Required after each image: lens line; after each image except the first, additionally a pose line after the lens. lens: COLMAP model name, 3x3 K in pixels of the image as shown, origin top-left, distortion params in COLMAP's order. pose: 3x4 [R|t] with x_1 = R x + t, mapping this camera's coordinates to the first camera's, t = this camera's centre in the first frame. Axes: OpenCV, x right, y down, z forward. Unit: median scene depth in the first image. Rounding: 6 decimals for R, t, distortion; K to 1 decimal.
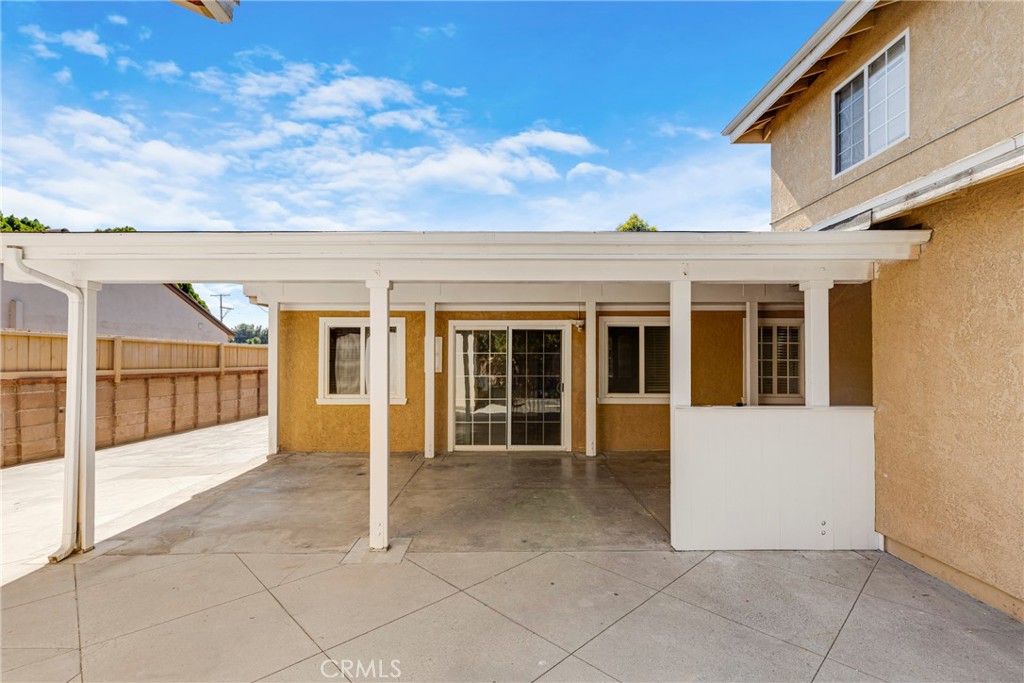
lens RADIAL K [[484.3, 0, 516.0], [0, 484.3, 350.1], [0, 0, 1]] dist [0.017692, -0.000700]
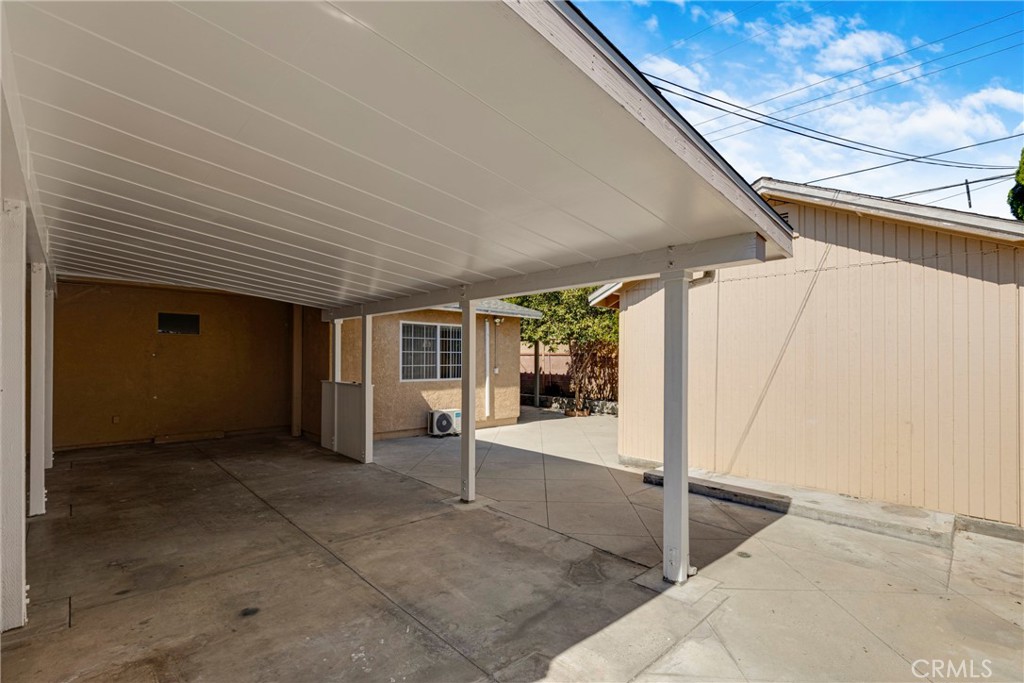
lens RADIAL K [[484.3, 0, 513.6], [0, 484.3, 350.0], [0, 0, 1]] dist [0.017692, -0.000700]
pose [[-0.699325, 0.009953, 0.714735, -1.216848], [-0.017972, 0.999342, -0.031500, 0.027537], [-0.714578, -0.034874, -0.698686, 1.699746]]
